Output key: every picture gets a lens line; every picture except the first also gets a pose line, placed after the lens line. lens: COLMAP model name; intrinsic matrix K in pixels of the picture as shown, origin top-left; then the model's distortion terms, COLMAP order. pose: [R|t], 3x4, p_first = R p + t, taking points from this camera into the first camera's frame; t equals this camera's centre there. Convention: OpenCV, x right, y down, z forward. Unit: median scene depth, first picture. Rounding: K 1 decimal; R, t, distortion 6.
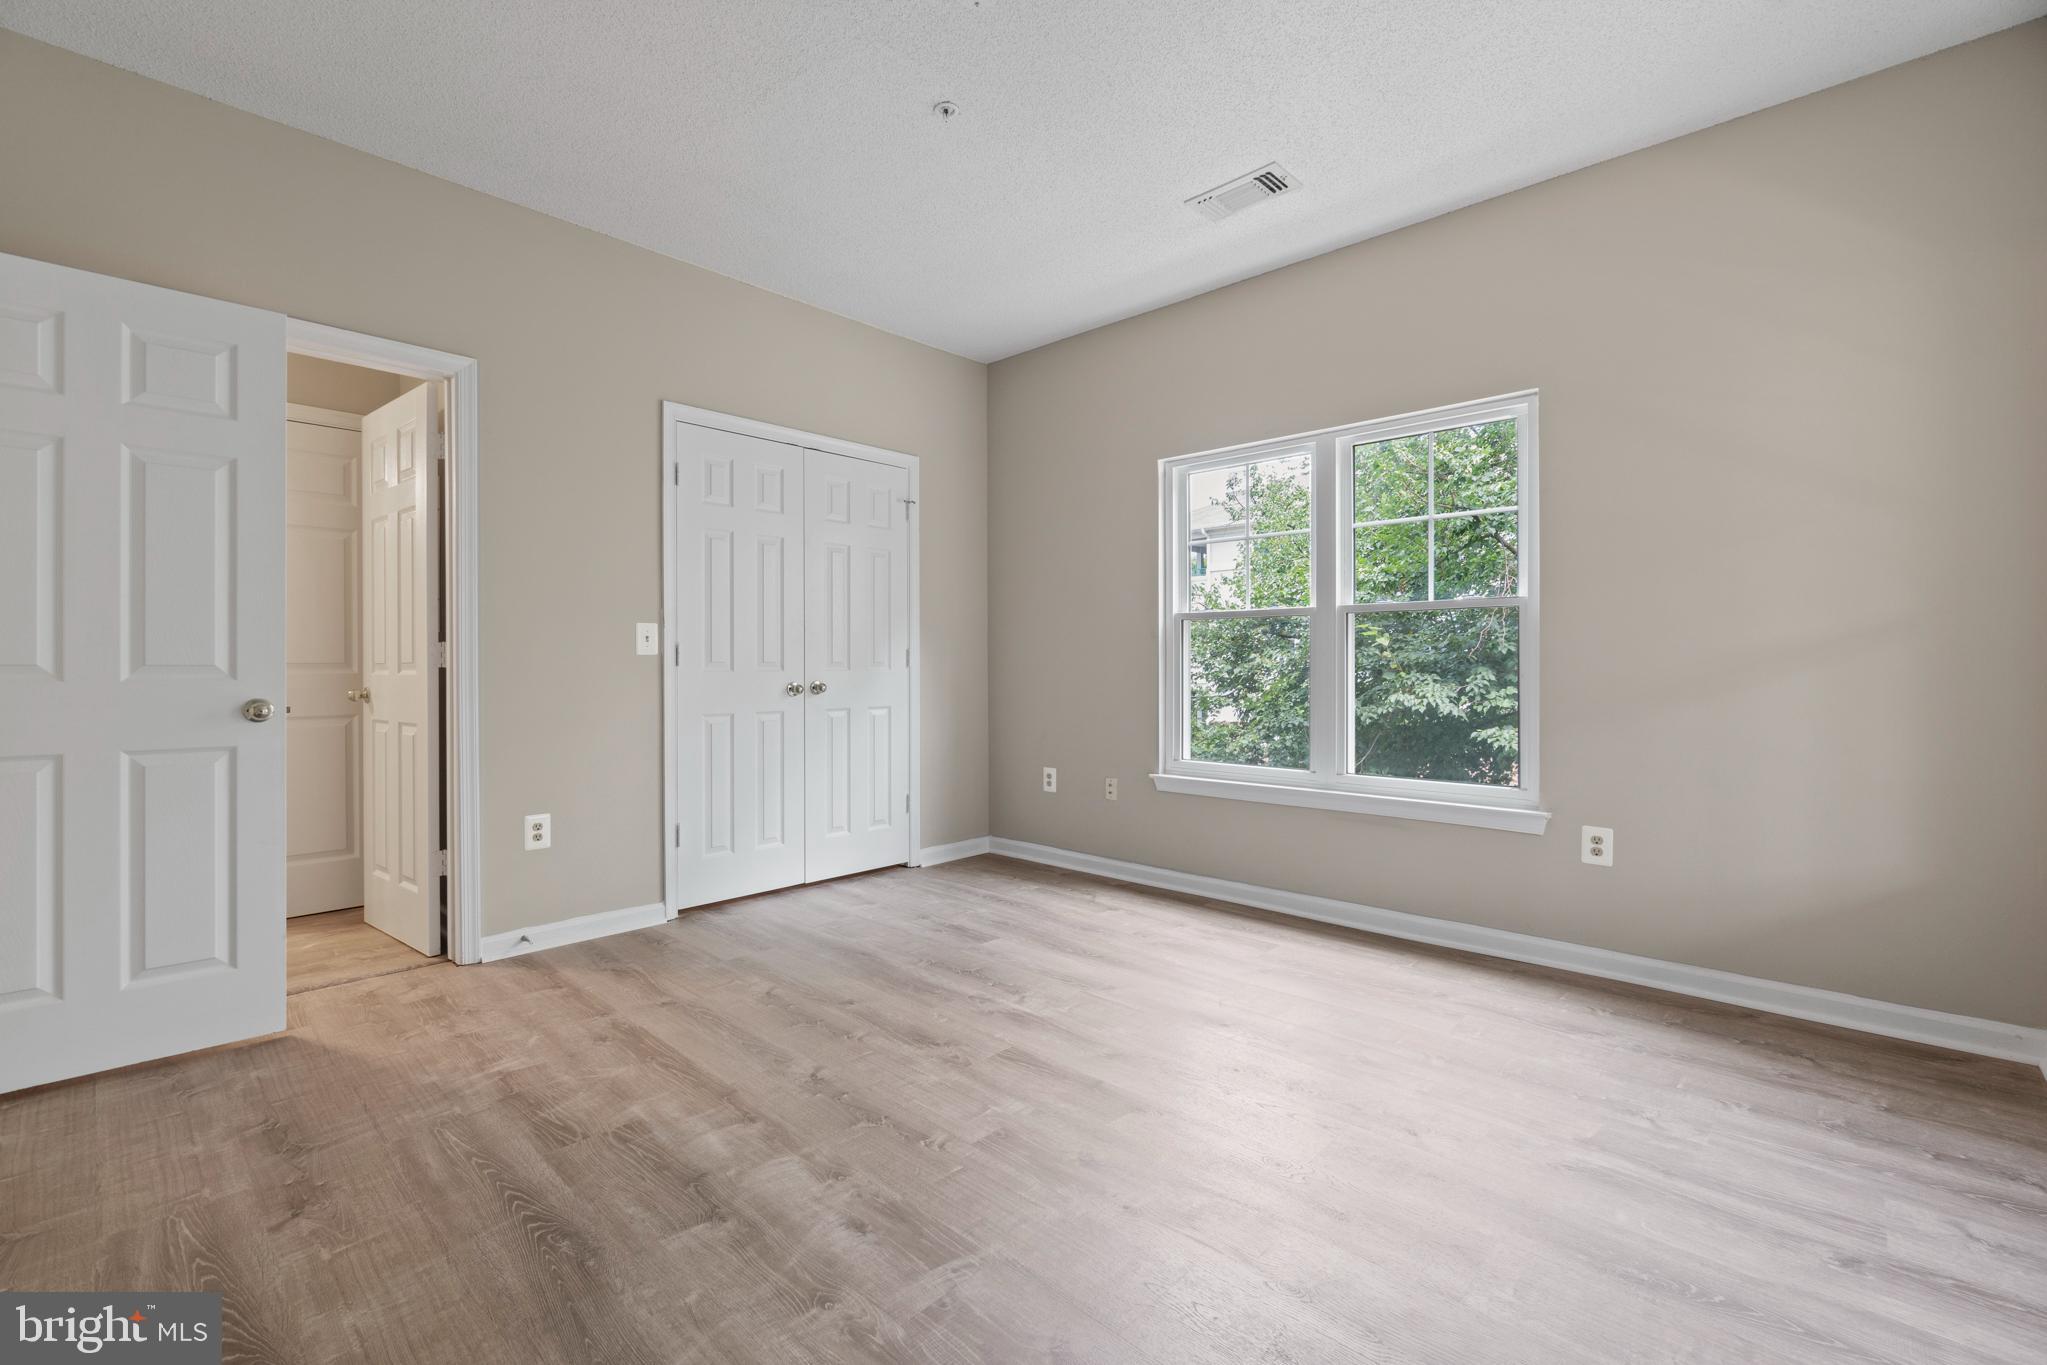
lens RADIAL K [[878.0, 0, 1012.5], [0, 878.0, 668.1], [0, 0, 1]] dist [-0.007564, 0.000830]
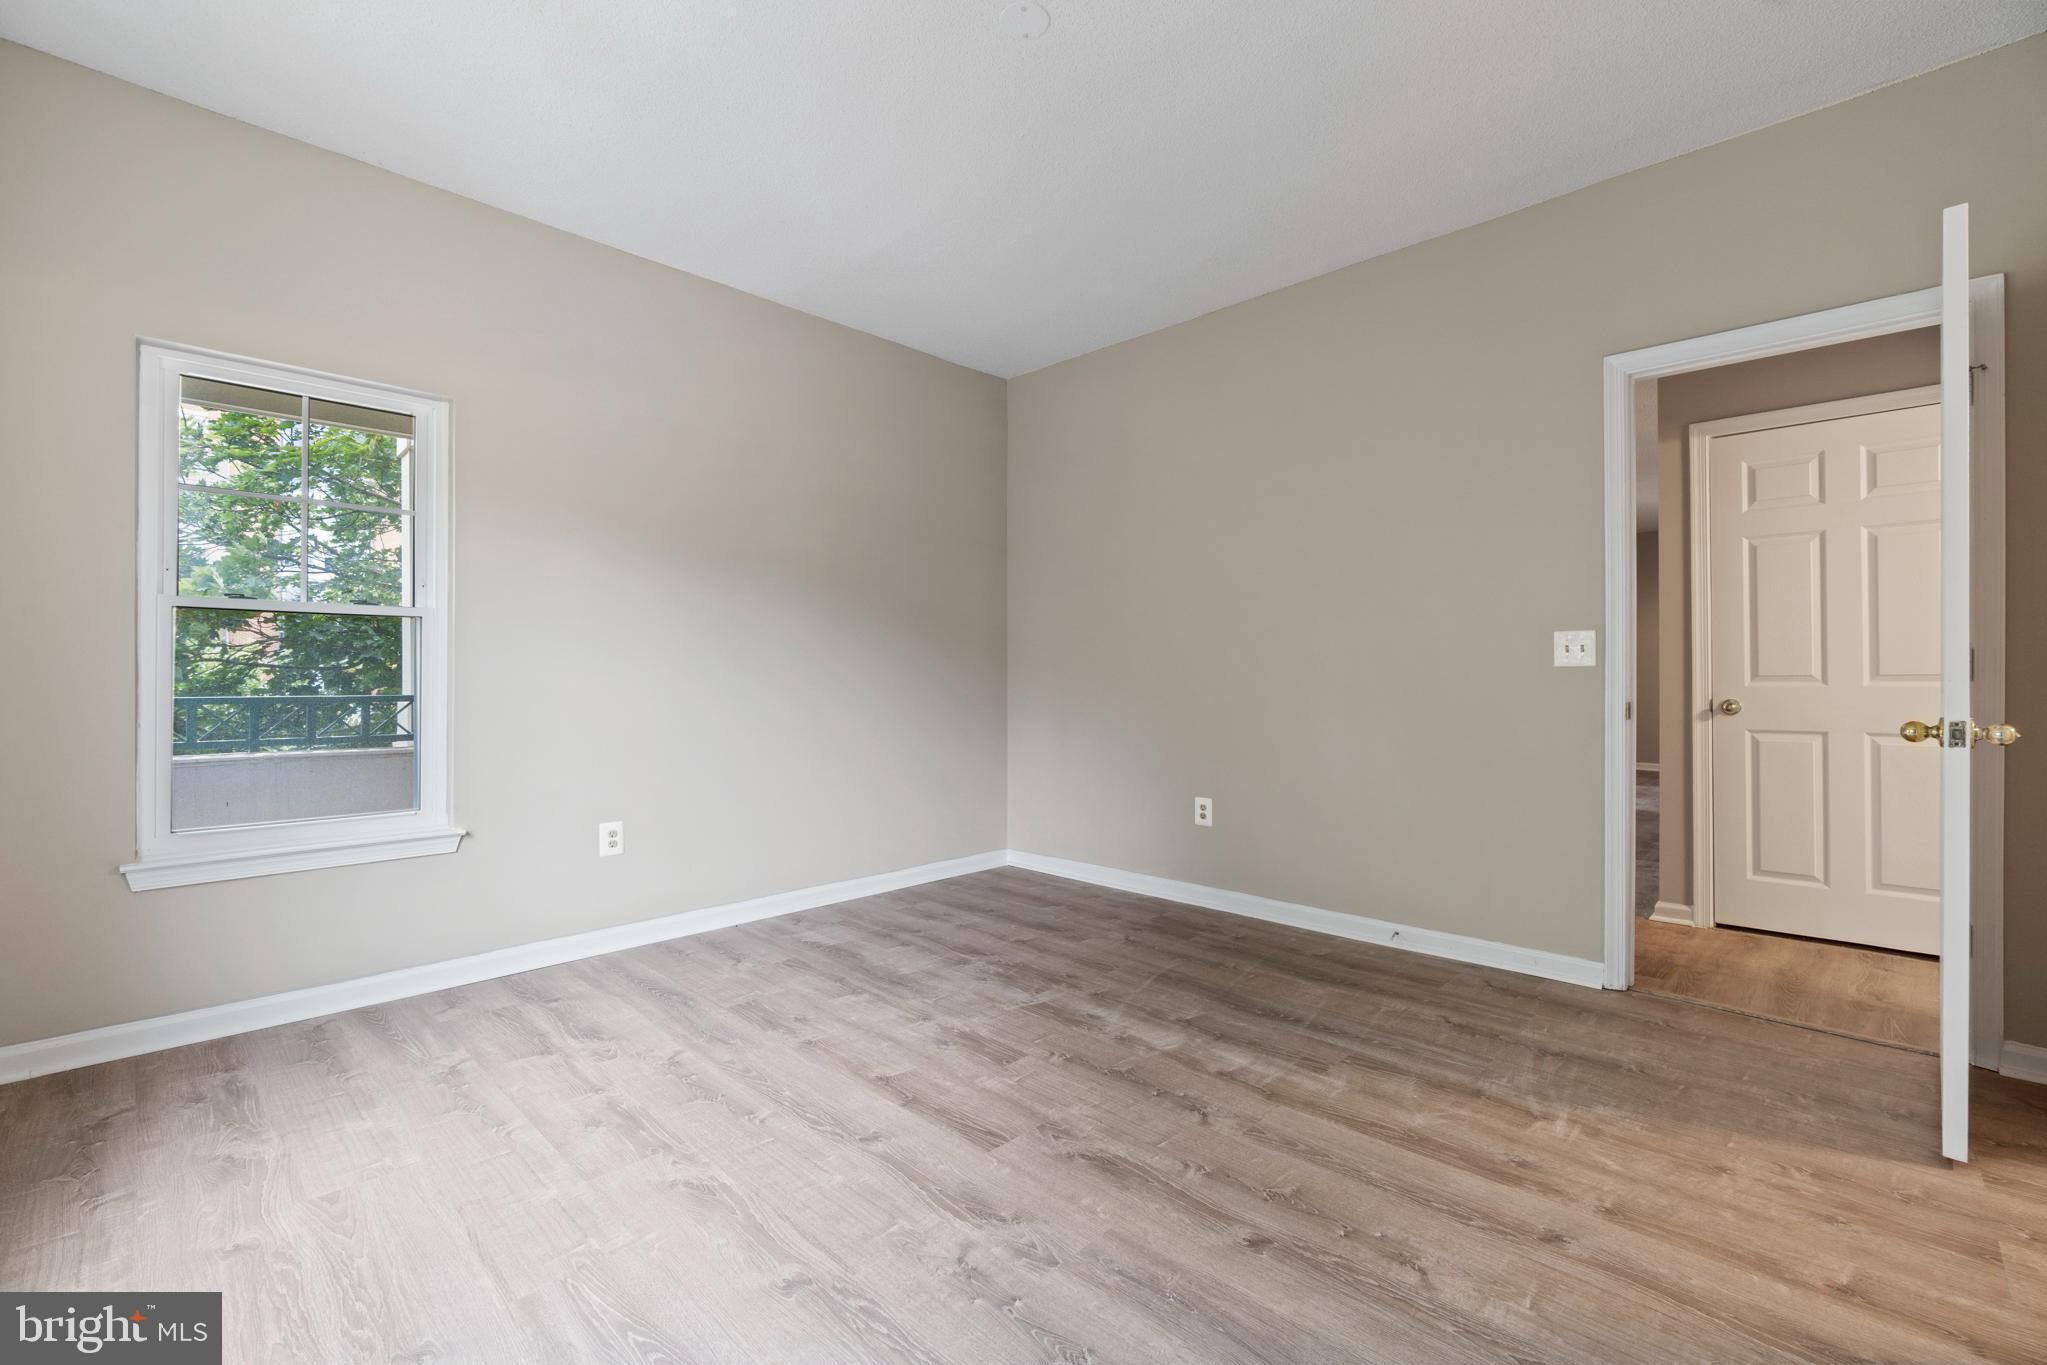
lens RADIAL K [[878.0, 0, 1012.5], [0, 878.0, 668.1], [0, 0, 1]] dist [-0.007564, 0.000830]
pose [[-0.999813, 0.003077, 0.019097, -0.040189], [0.002876, 0.999940, -0.010583, -0.004222], [-0.019128, -0.010526, -0.999762, 1.879200]]
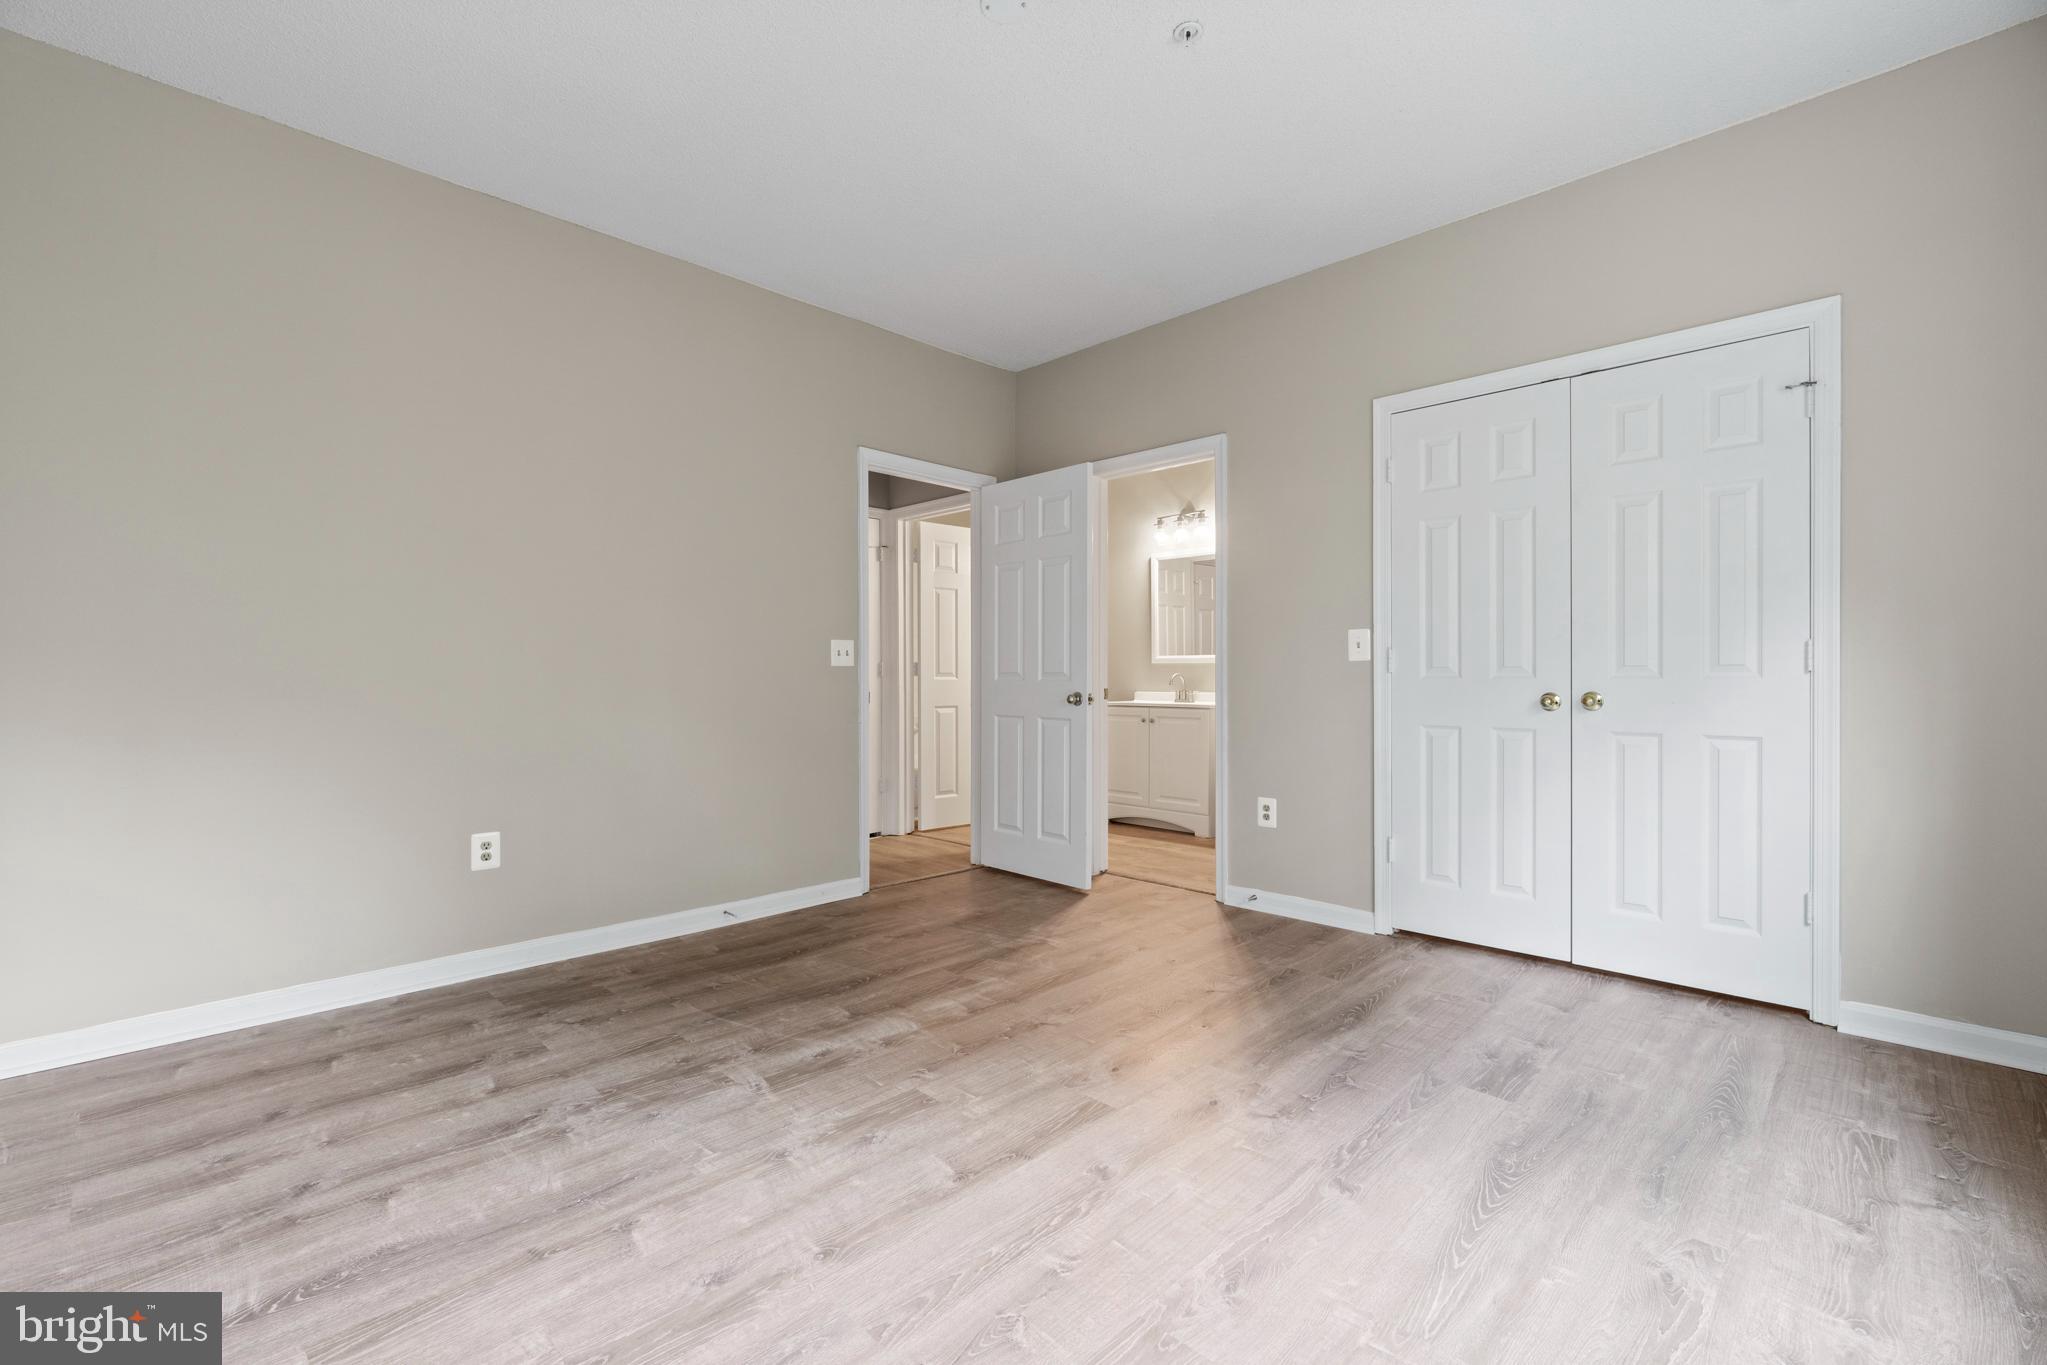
lens RADIAL K [[878.0, 0, 1012.5], [0, 878.0, 668.1], [0, 0, 1]] dist [-0.007564, 0.000830]
pose [[-0.028766, -0.005422, -0.999571, 0.913025], [0.002525, 0.999982, -0.005497, -0.003676], [0.999583, -0.002682, -0.028752, 0.959190]]
